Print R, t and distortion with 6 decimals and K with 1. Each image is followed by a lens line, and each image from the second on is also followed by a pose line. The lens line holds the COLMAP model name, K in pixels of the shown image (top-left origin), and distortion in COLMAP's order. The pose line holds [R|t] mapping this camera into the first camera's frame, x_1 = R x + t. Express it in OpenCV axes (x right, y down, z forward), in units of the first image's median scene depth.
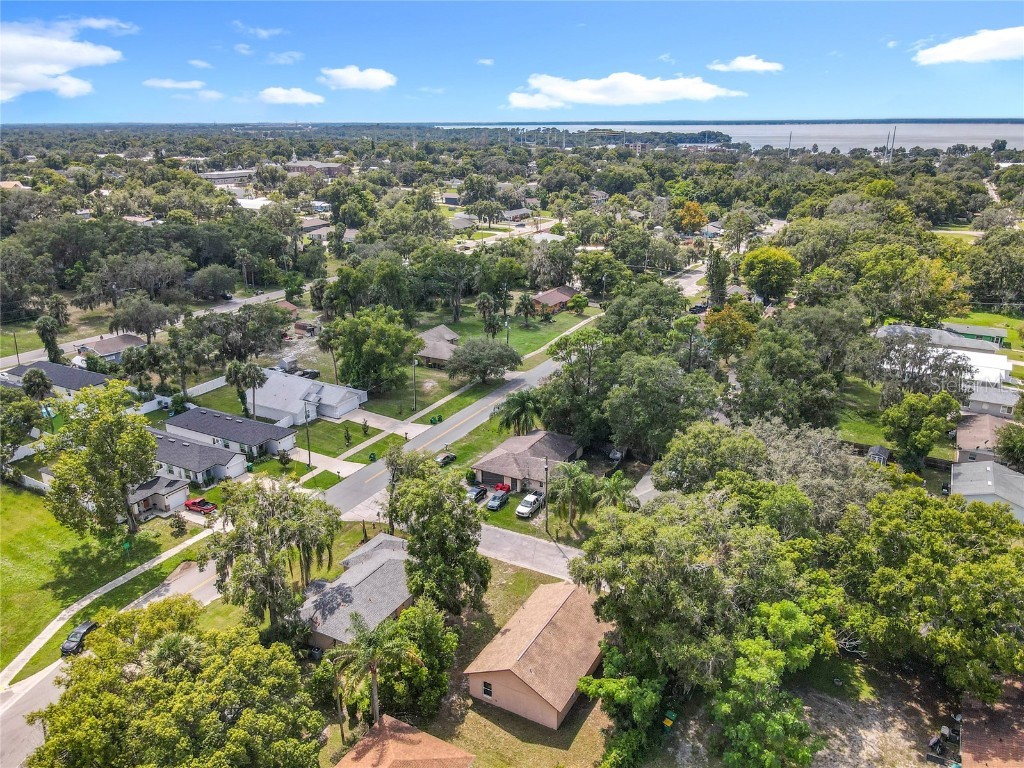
lens RADIAL K [[765.7, 0, 512.0], [0, 765.7, 384.0], [0, 0, 1]] dist [-0.000285, 0.000698]
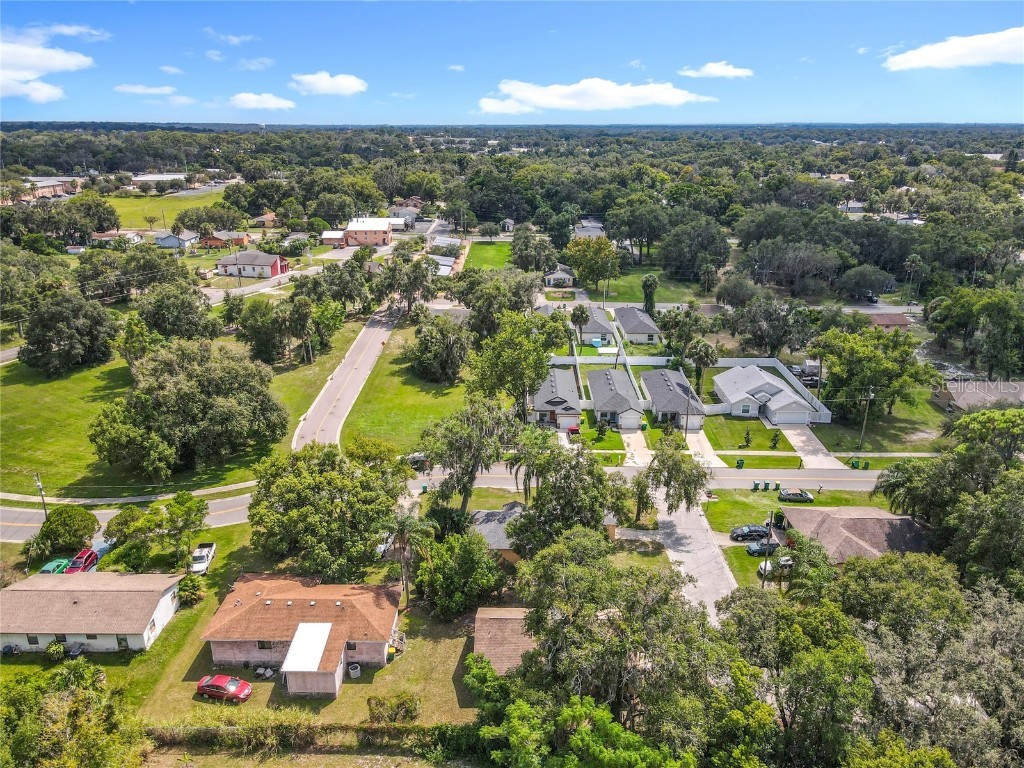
lens RADIAL K [[765.7, 0, 512.0], [0, 765.7, 384.0], [0, 0, 1]] dist [-0.000285, 0.000698]
pose [[0.442377, 0.293960, -0.847284, 0.443669], [-0.283288, 0.942186, 0.178978, -0.084751], [0.850912, 0.160850, 0.500077, 0.225757]]
